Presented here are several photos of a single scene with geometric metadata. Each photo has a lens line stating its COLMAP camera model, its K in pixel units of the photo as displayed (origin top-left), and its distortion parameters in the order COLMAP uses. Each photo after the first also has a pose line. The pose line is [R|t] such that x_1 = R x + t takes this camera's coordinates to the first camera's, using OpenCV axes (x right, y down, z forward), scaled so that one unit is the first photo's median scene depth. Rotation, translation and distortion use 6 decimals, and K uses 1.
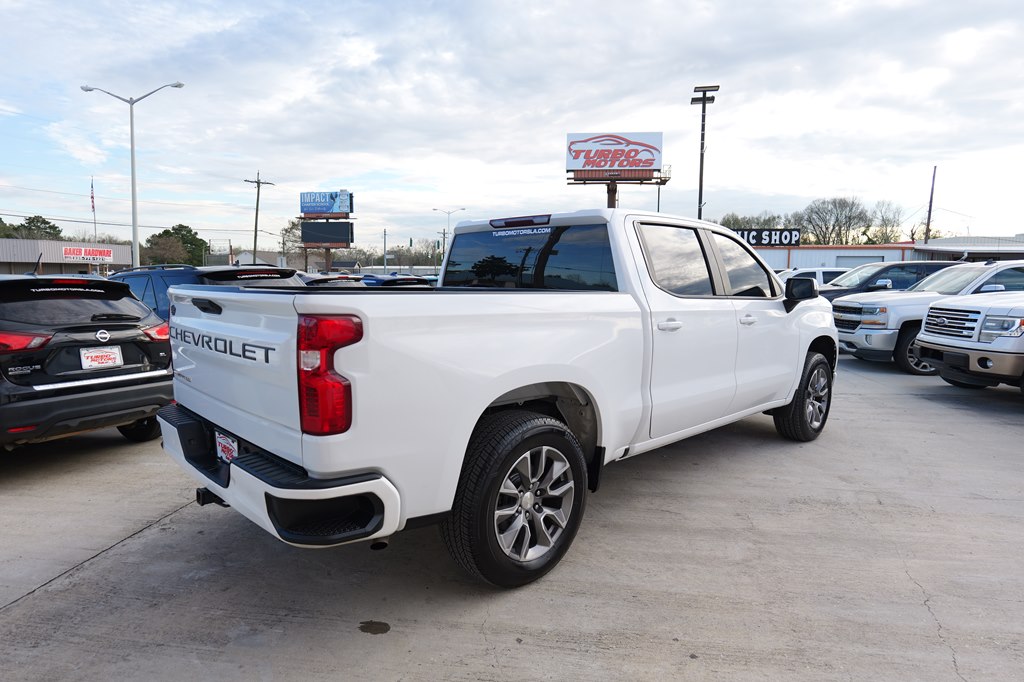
lens RADIAL K [[597.5, 0, 511.6], [0, 597.5, 351.2], [0, 0, 1]] dist [-0.019221, 0.009029]
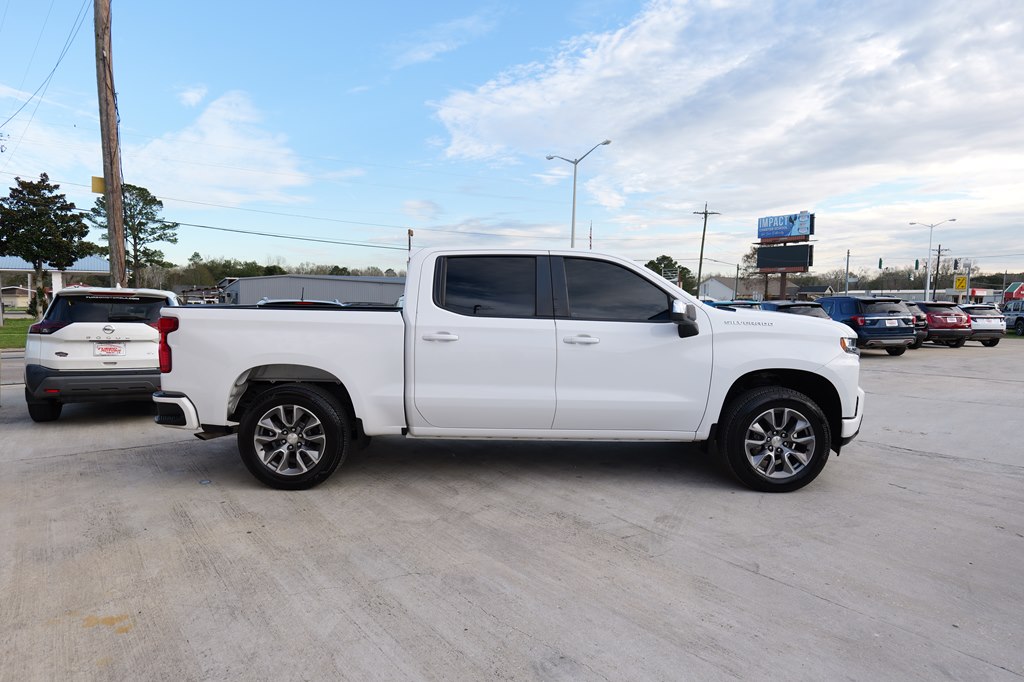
lens RADIAL K [[597.5, 0, 508.0], [0, 597.5, 348.1], [0, 0, 1]] dist [-0.019221, 0.009029]
pose [[0.717083, 0.053323, -0.694945, 0.092421], [-0.086382, 0.996181, -0.012697, -0.001310], [0.691614, 0.069136, 0.718951, 0.013902]]
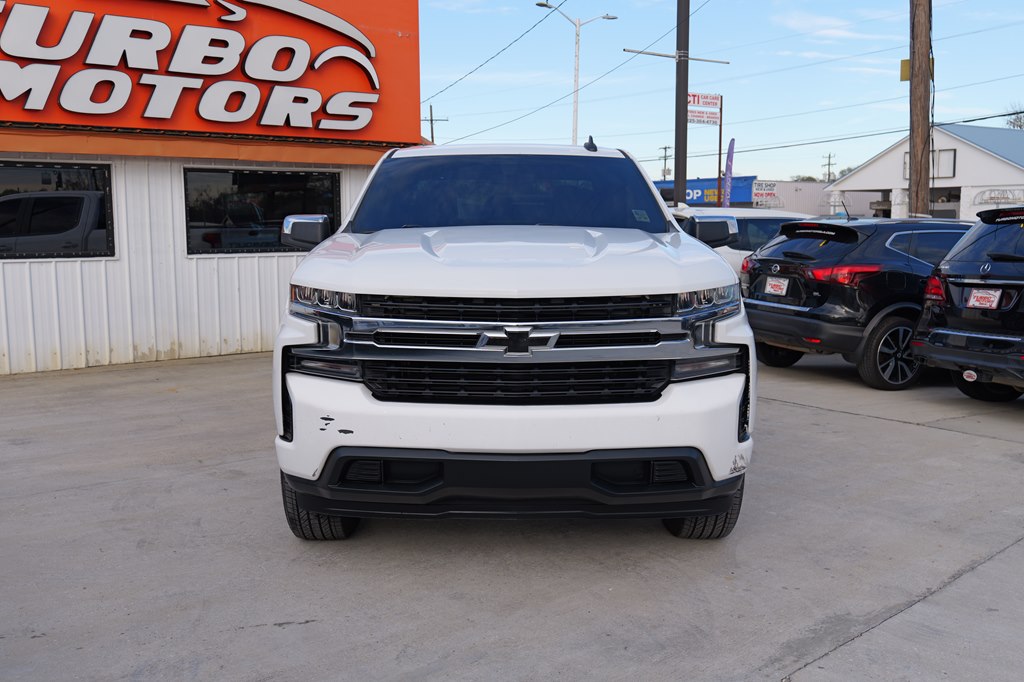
lens RADIAL K [[970.2, 0, 505.4], [0, 970.2, 341.9], [0, 0, 1]] dist [0.011205, 0.000000]
pose [[-0.688891, 0.082453, -0.720160, 0.111403], [-0.093676, 0.975051, 0.201245, -0.022001], [0.718786, 0.206098, -0.663981, 0.187886]]
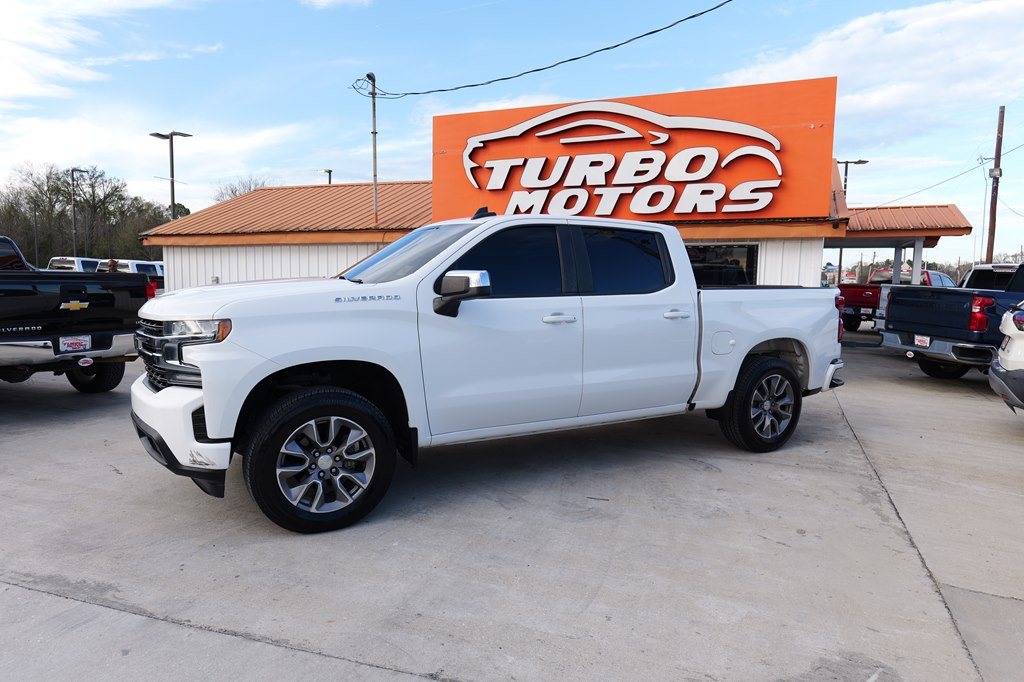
lens RADIAL K [[636.9, 0, 513.8], [0, 636.9, 341.7], [0, 0, 1]] dist [0.009043, -0.002663]
pose [[-0.968973, -0.048009, 0.242459, -0.008572], [0.005586, 0.976450, 0.215671, -0.024510], [-0.247104, 0.210334, -0.945886, 0.204123]]
